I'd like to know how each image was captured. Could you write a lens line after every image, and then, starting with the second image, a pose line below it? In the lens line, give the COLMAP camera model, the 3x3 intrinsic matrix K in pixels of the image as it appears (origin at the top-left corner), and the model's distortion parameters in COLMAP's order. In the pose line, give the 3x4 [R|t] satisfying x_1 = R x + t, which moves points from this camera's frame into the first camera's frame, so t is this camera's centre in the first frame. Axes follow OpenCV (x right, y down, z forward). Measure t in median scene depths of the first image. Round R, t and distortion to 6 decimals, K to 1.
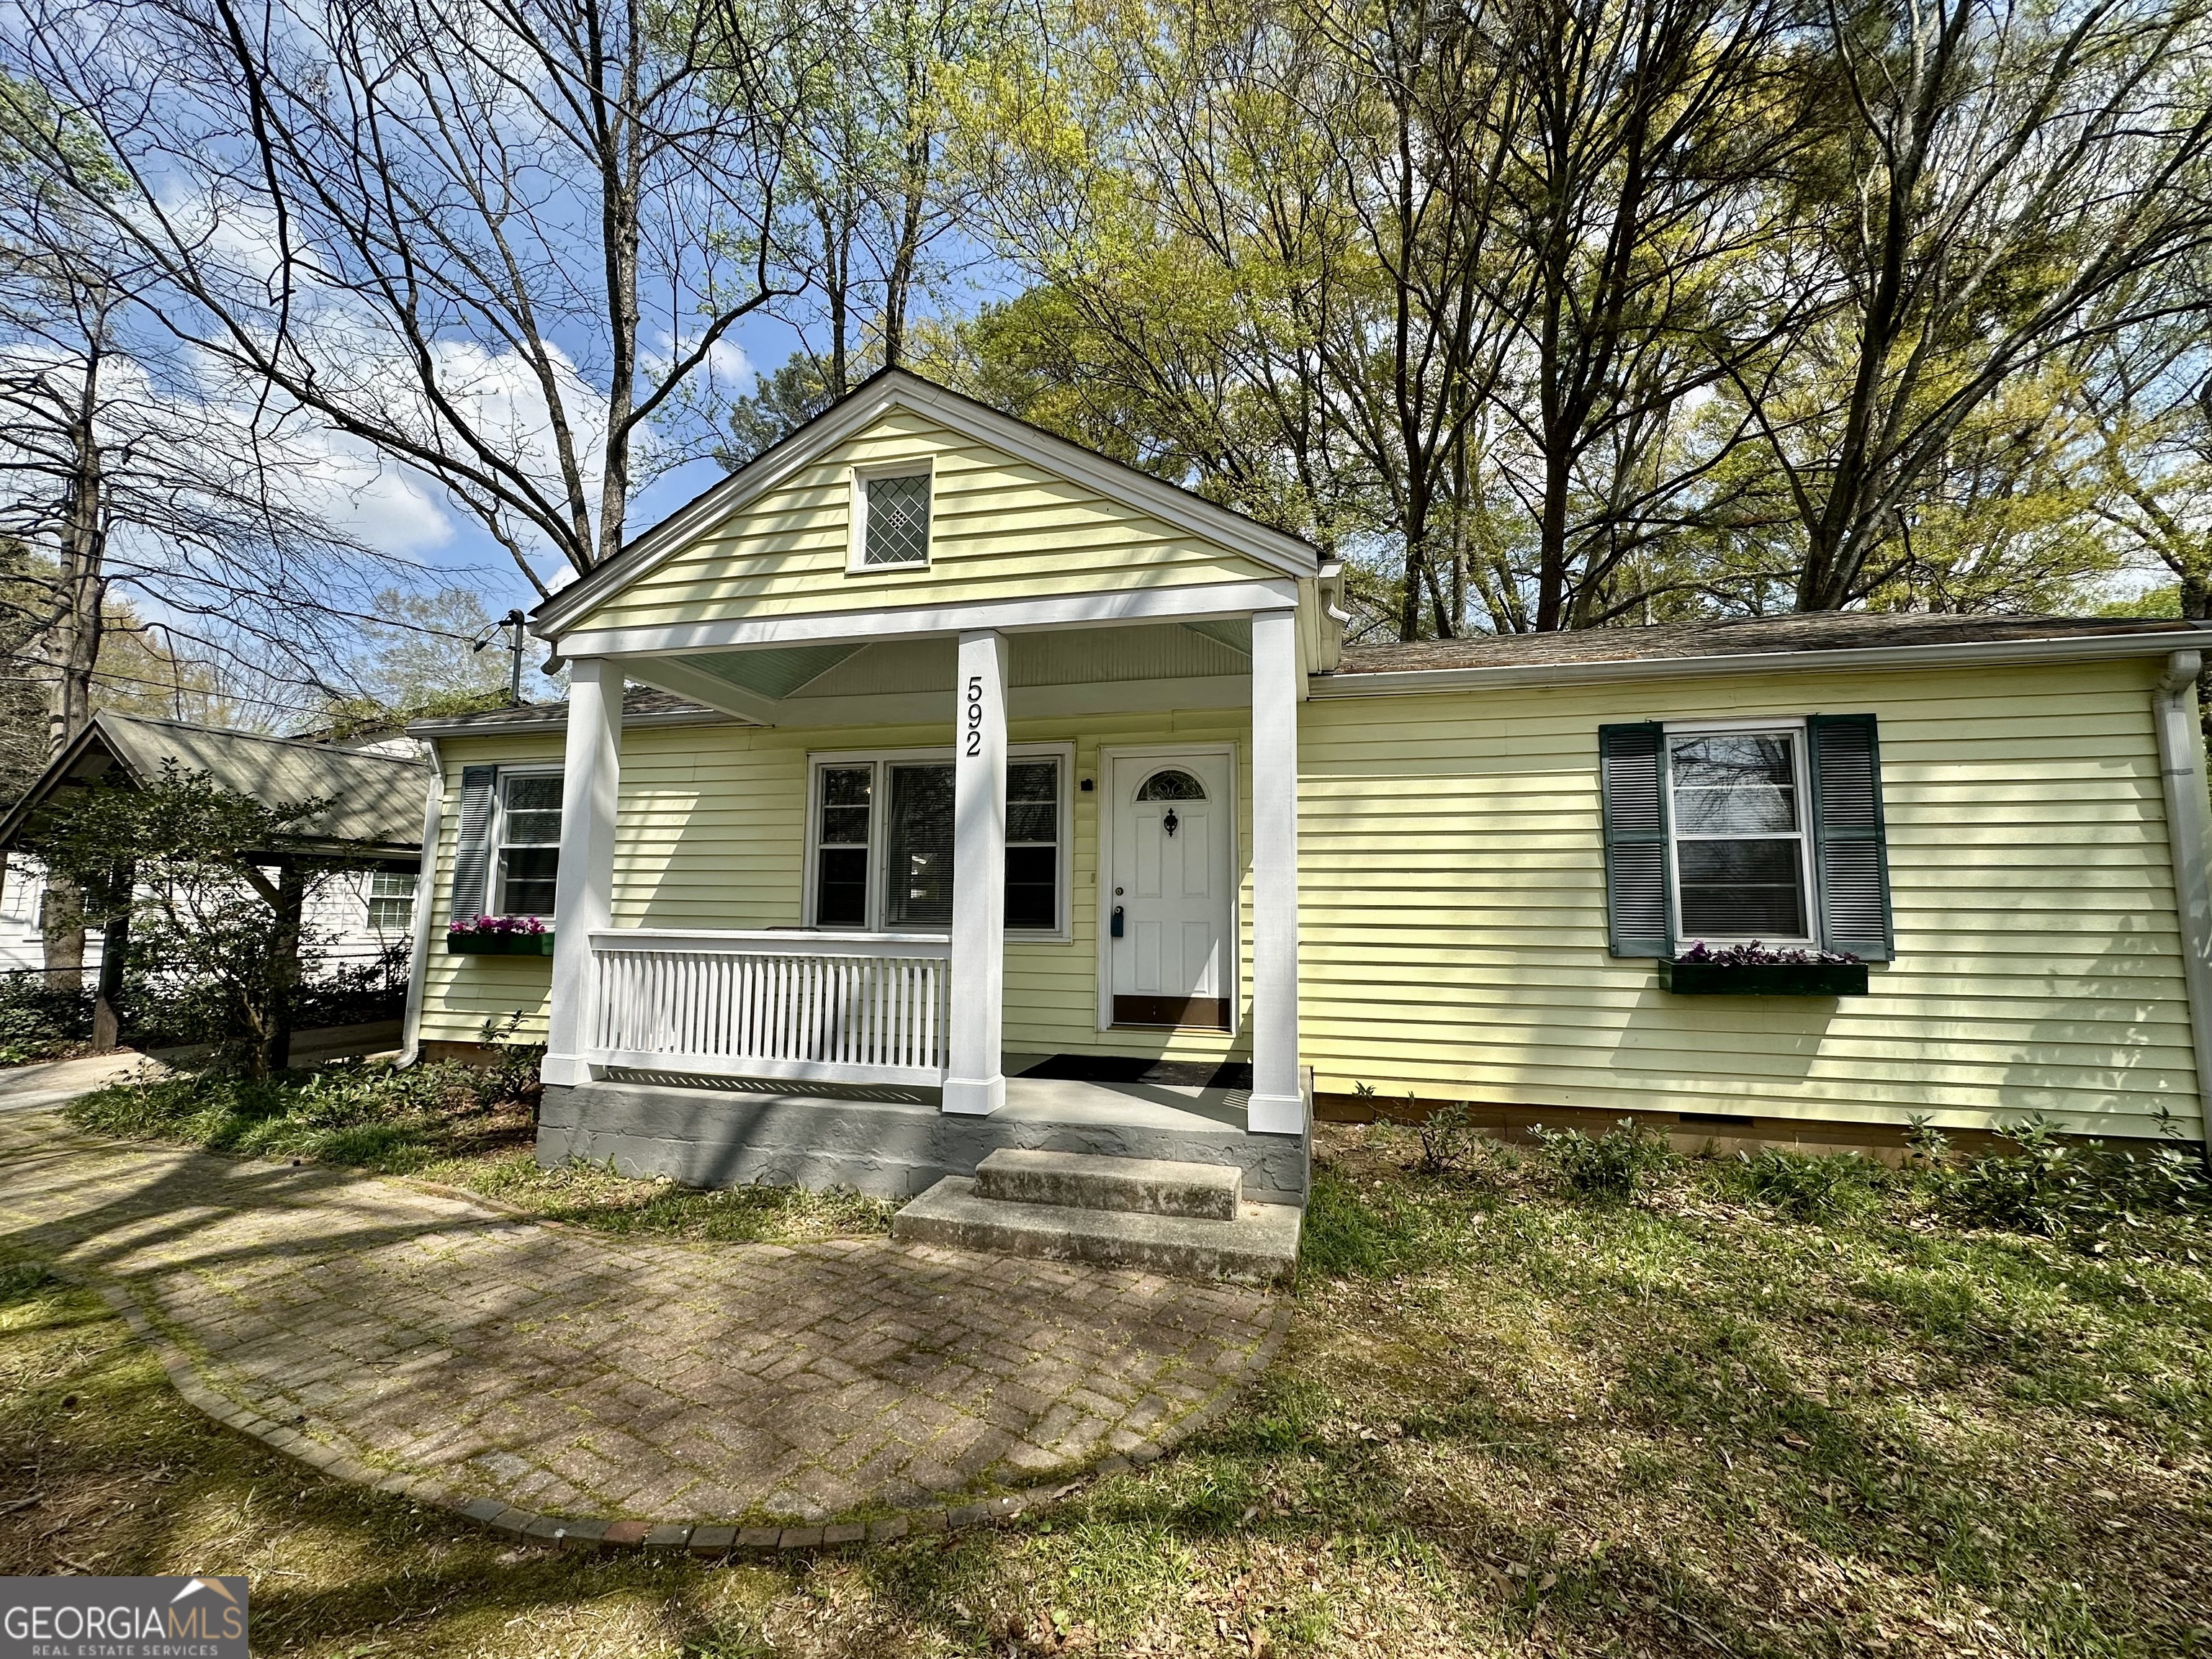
lens RADIAL K [[901.4, 0, 1106.0], [0, 901.4, 829.5], [0, 0, 1]] dist [-0.002159, -0.000116]
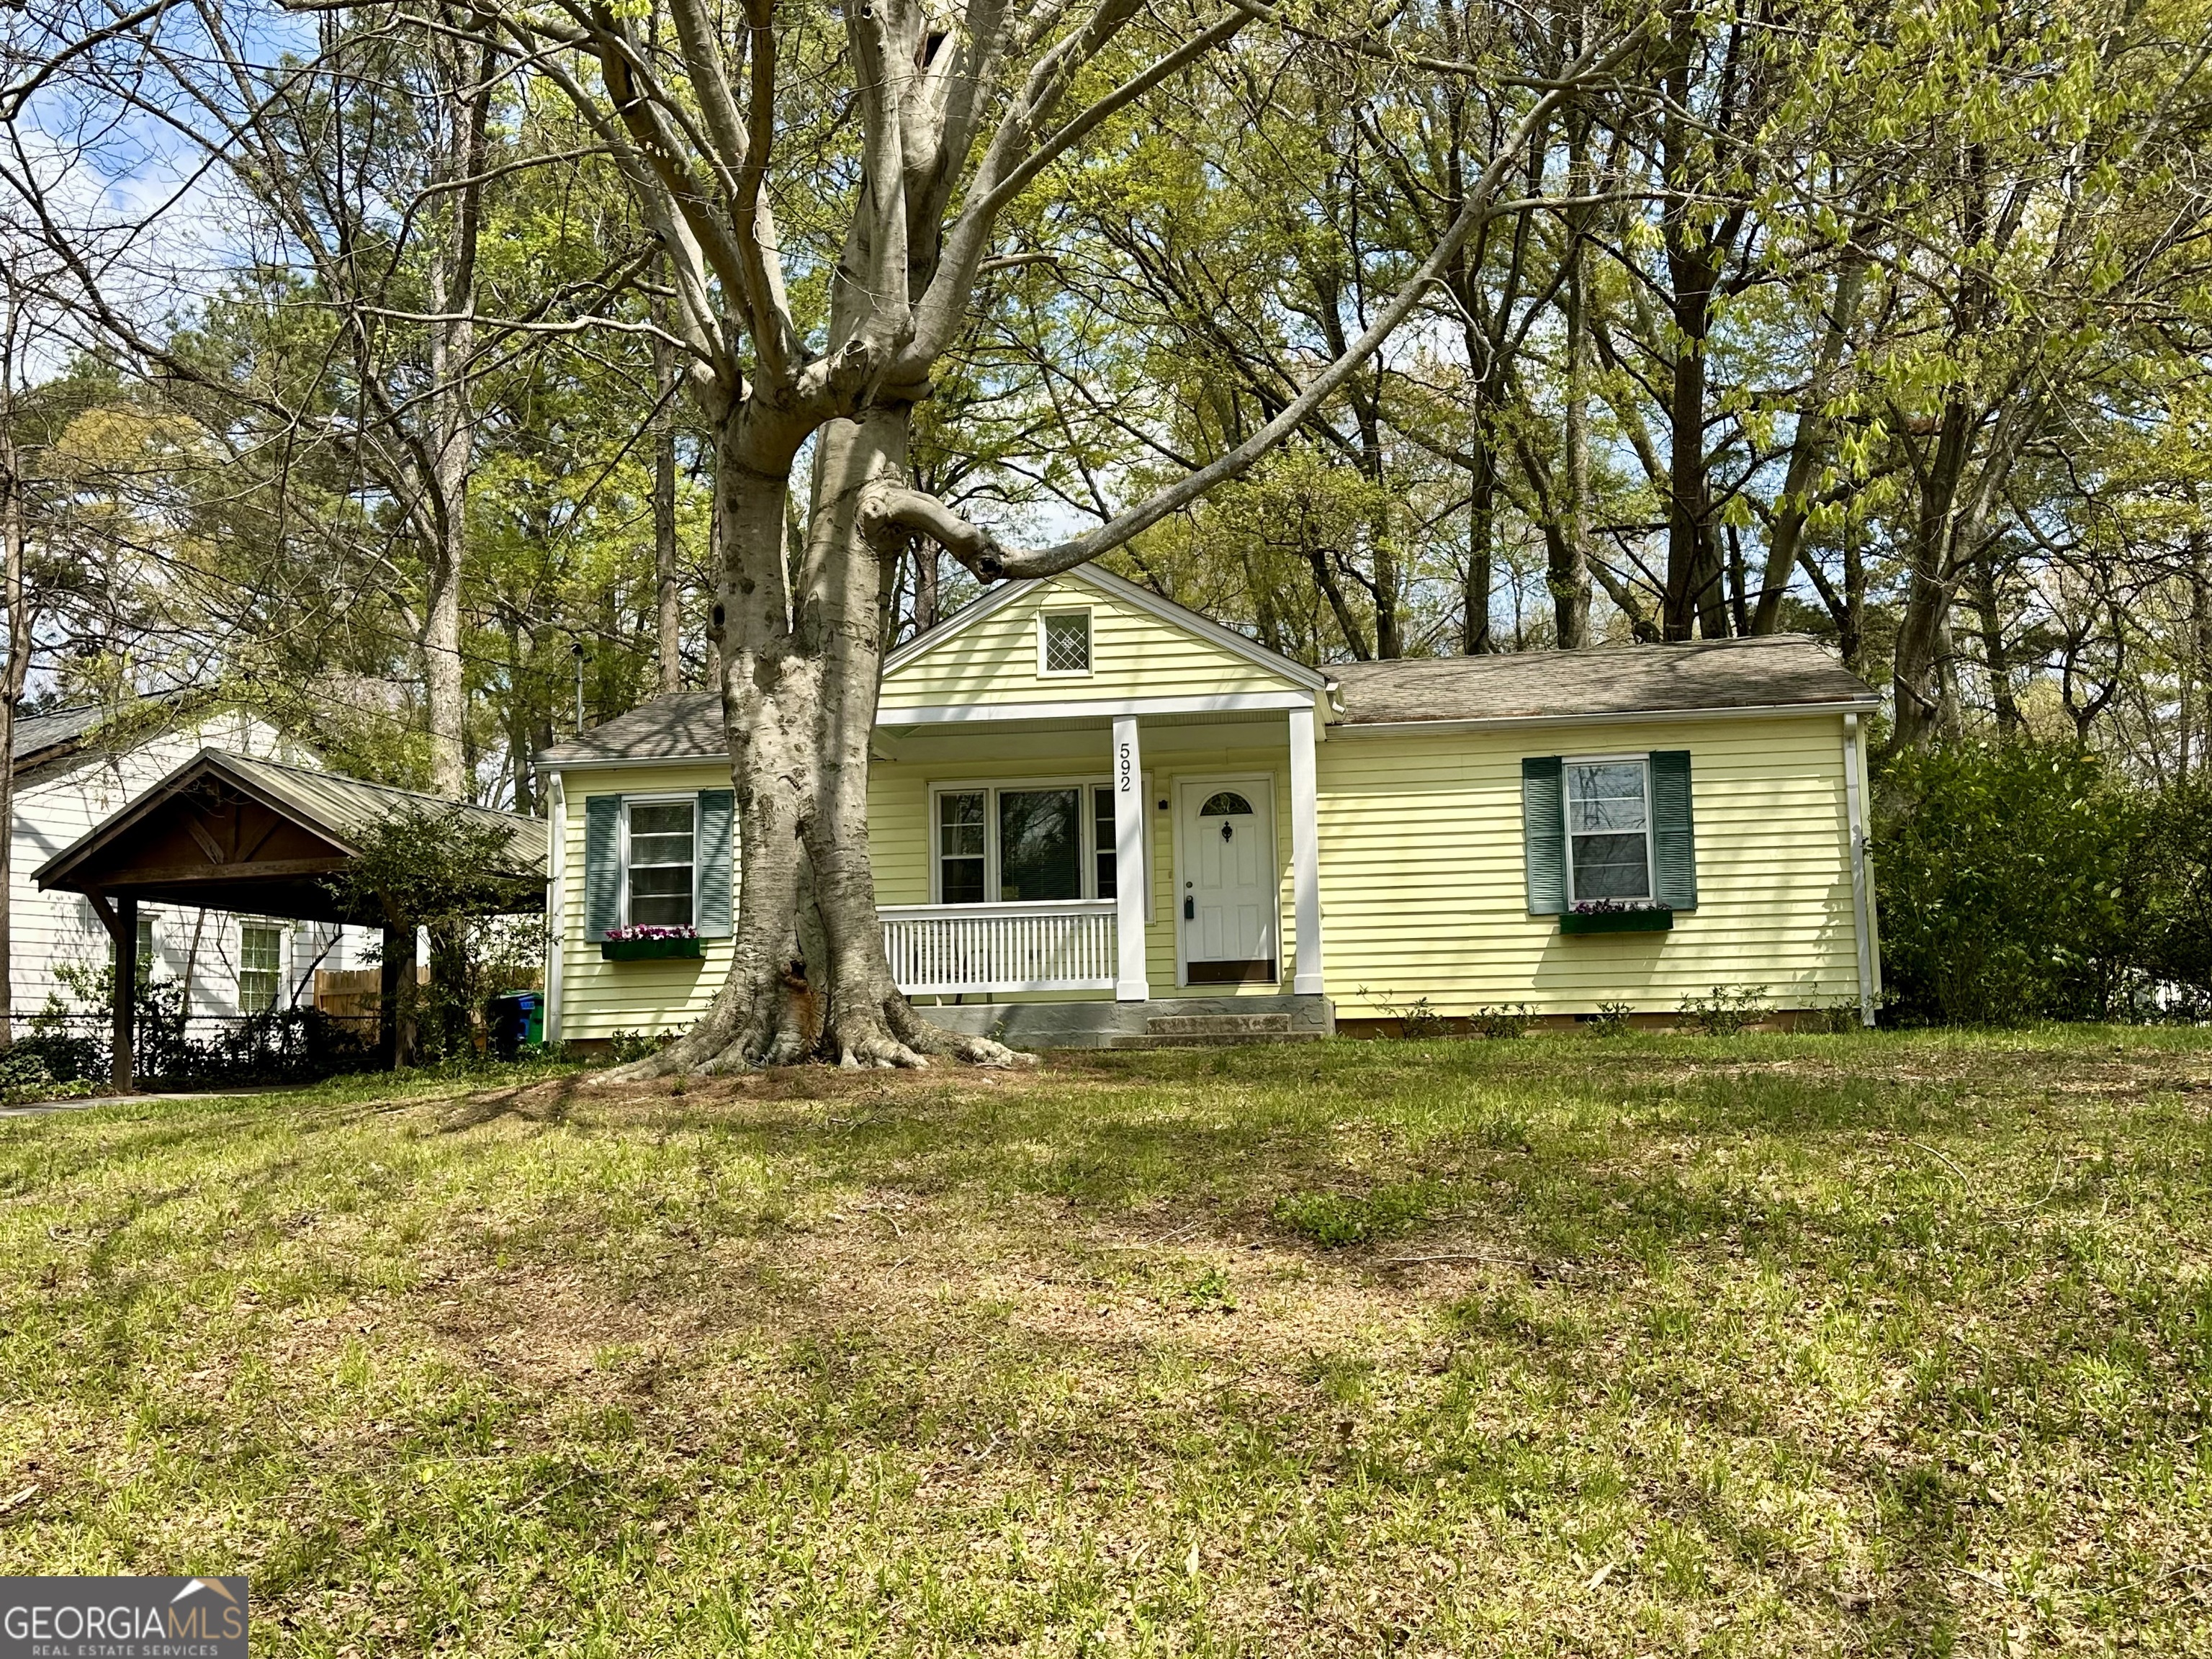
lens RADIAL K [[2116.2, 0, 1106.0], [0, 2116.2, 829.5], [0, 0, 1]] dist [0.008115, 0.001529]
pose [[0.994699, -0.020060, 0.100851, -0.516777], [0.022359, 0.999514, -0.021710, 0.064684], [-0.100366, 0.023849, 0.994665, -2.566462]]
